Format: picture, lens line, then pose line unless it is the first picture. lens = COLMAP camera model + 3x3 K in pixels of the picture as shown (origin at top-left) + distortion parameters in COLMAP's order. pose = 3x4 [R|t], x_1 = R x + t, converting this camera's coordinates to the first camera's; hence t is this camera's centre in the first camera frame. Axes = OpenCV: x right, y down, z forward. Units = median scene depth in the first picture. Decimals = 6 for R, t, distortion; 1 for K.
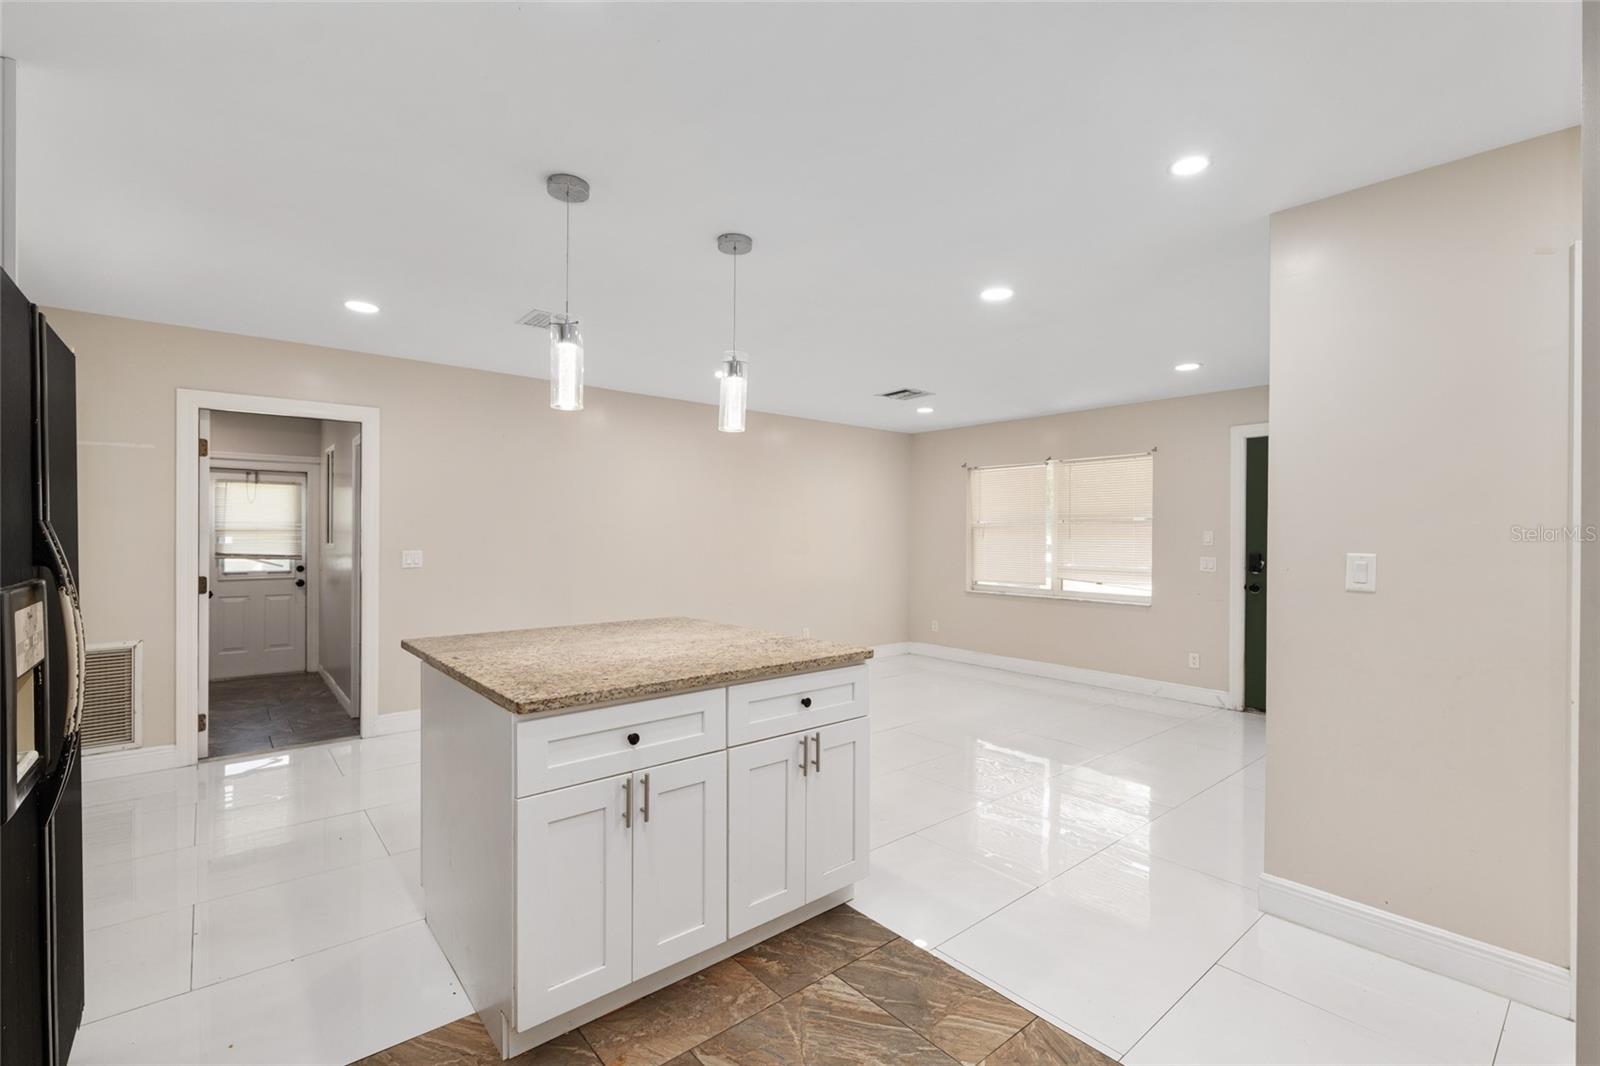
lens RADIAL K [[701.8, 0, 790.7], [0, 701.8, 538.7], [0, 0, 1]] dist [-0.003058, 0.002748]
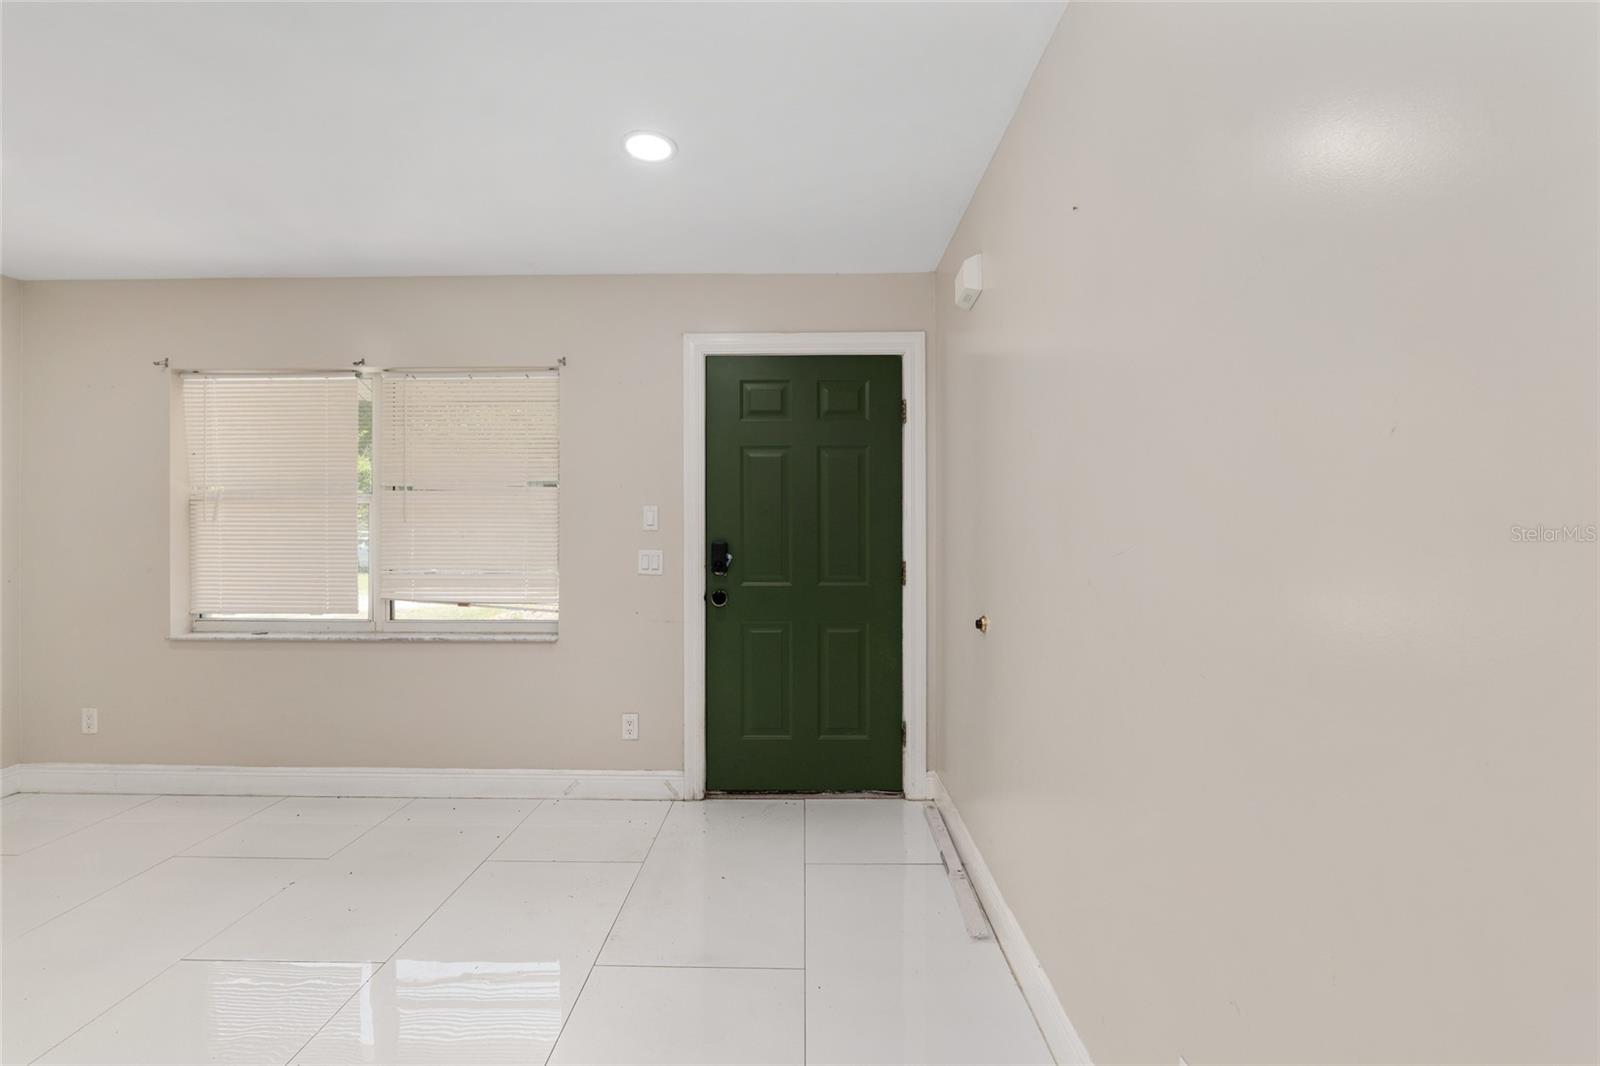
lens RADIAL K [[676.4, 0, 797.5], [0, 676.4, 535.4], [0, 0, 1]] dist [-0.009882, 0.000582]
pose [[0.646726, -0.008228, 0.762678, 0.202720], [0.007649, 0.999961, 0.004302, 0.010519], [-0.762684, 0.003052, 0.646764, 0.452887]]
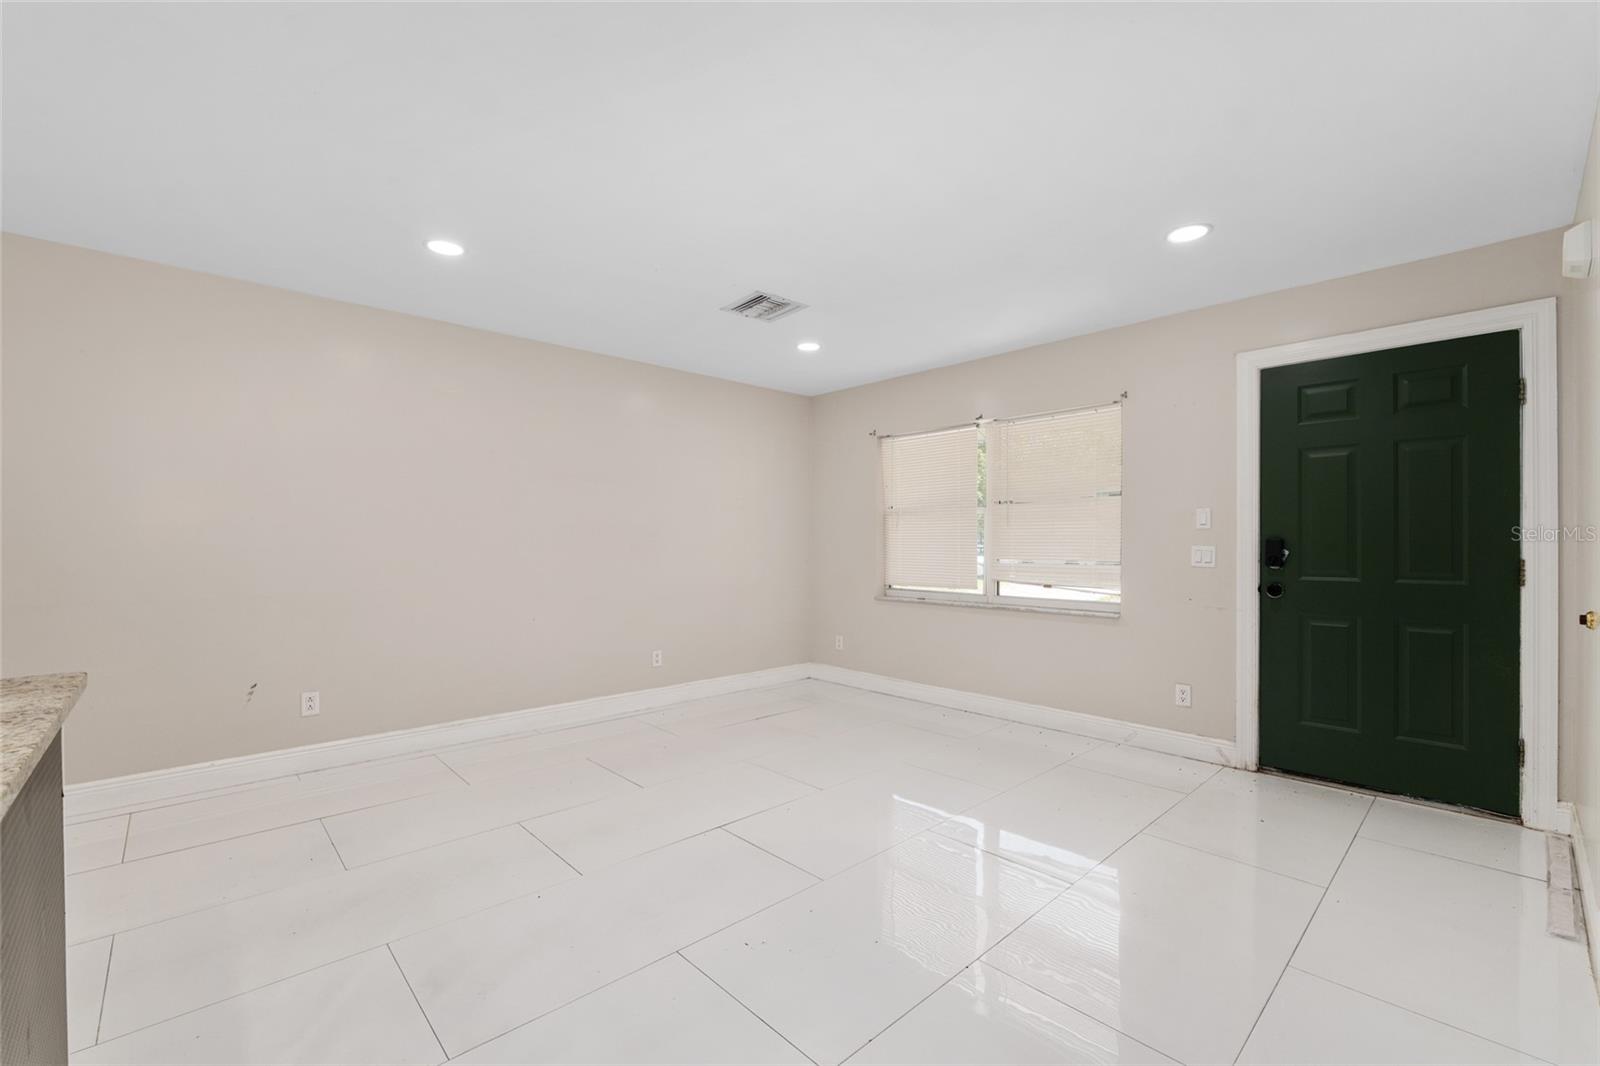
lens RADIAL K [[676.4, 0, 785.5], [0, 676.4, 545.4], [0, 0, 1]] dist [-0.009882, 0.000582]
pose [[0.998785, -0.005334, 0.048981, 0.129234], [0.005445, 0.999983, -0.002131, 0.021205], [-0.048968, 0.002395, 0.998797, 0.303389]]
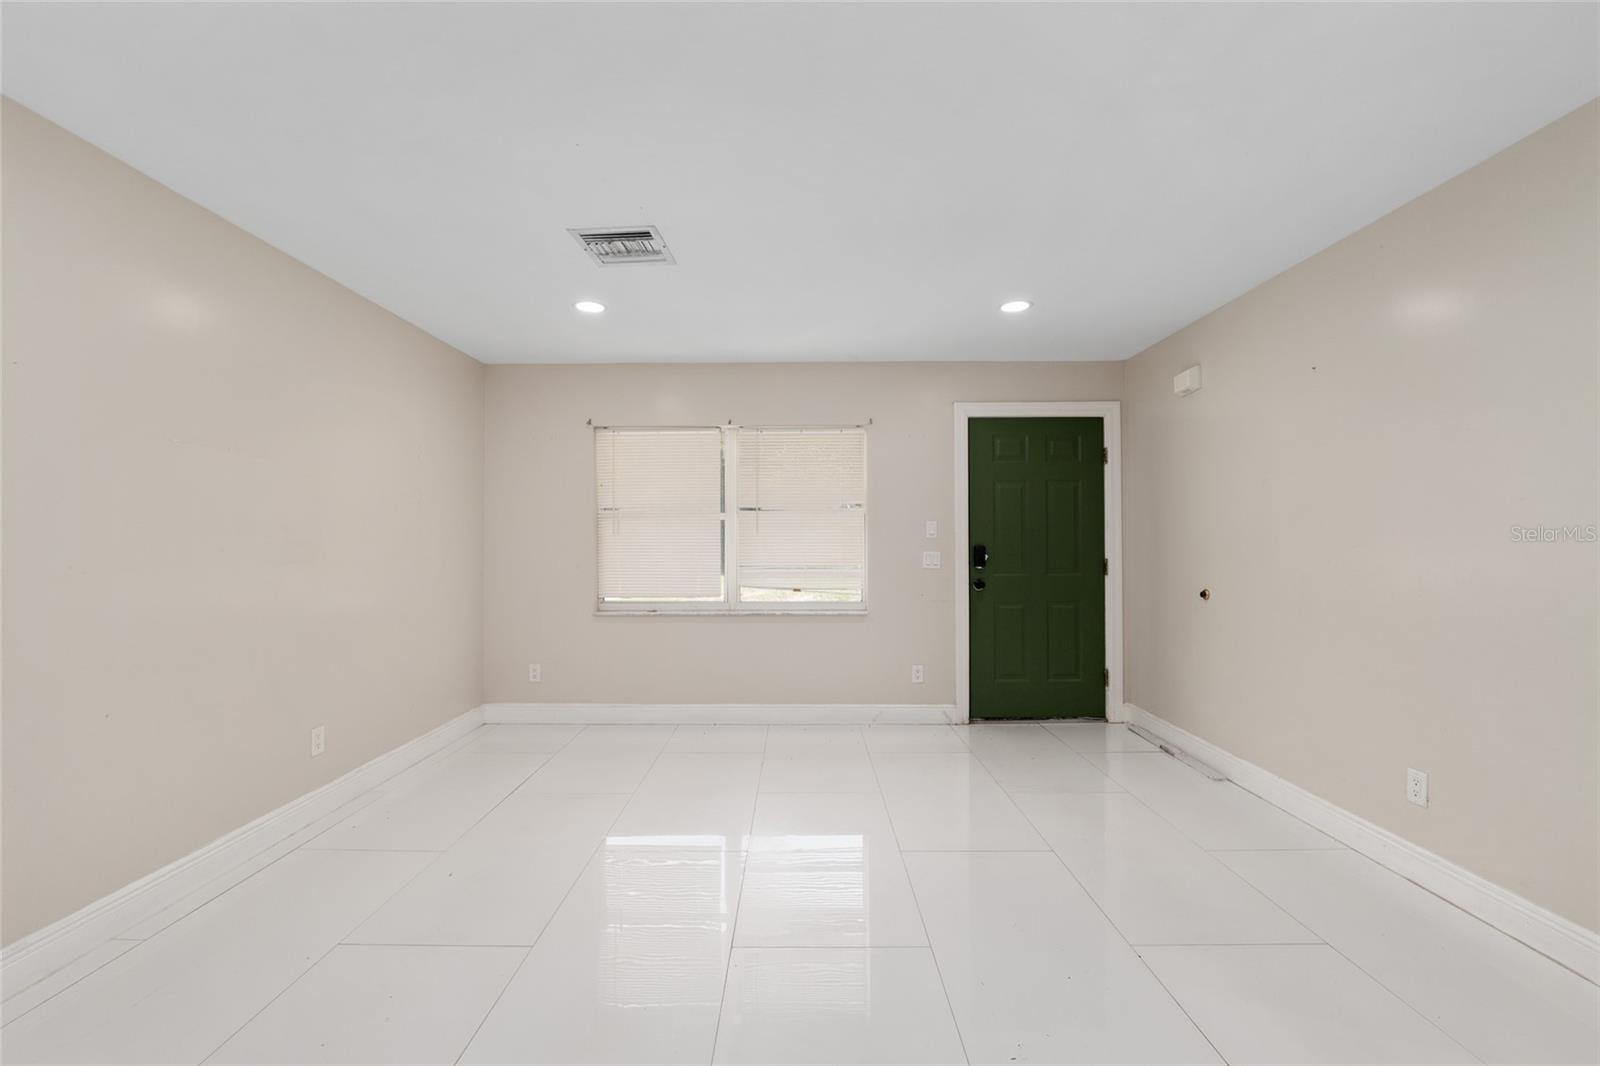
lens RADIAL K [[676.4, 0, 773.3], [0, 676.4, 538.6], [0, 0, 1]] dist [-0.009882, 0.000582]
pose [[0.641004, 0.000286, 0.767537, -0.140991], [0.010629, 0.999901, -0.009249, 0.013706], [-0.767464, 0.014086, 0.640937, 0.522774]]
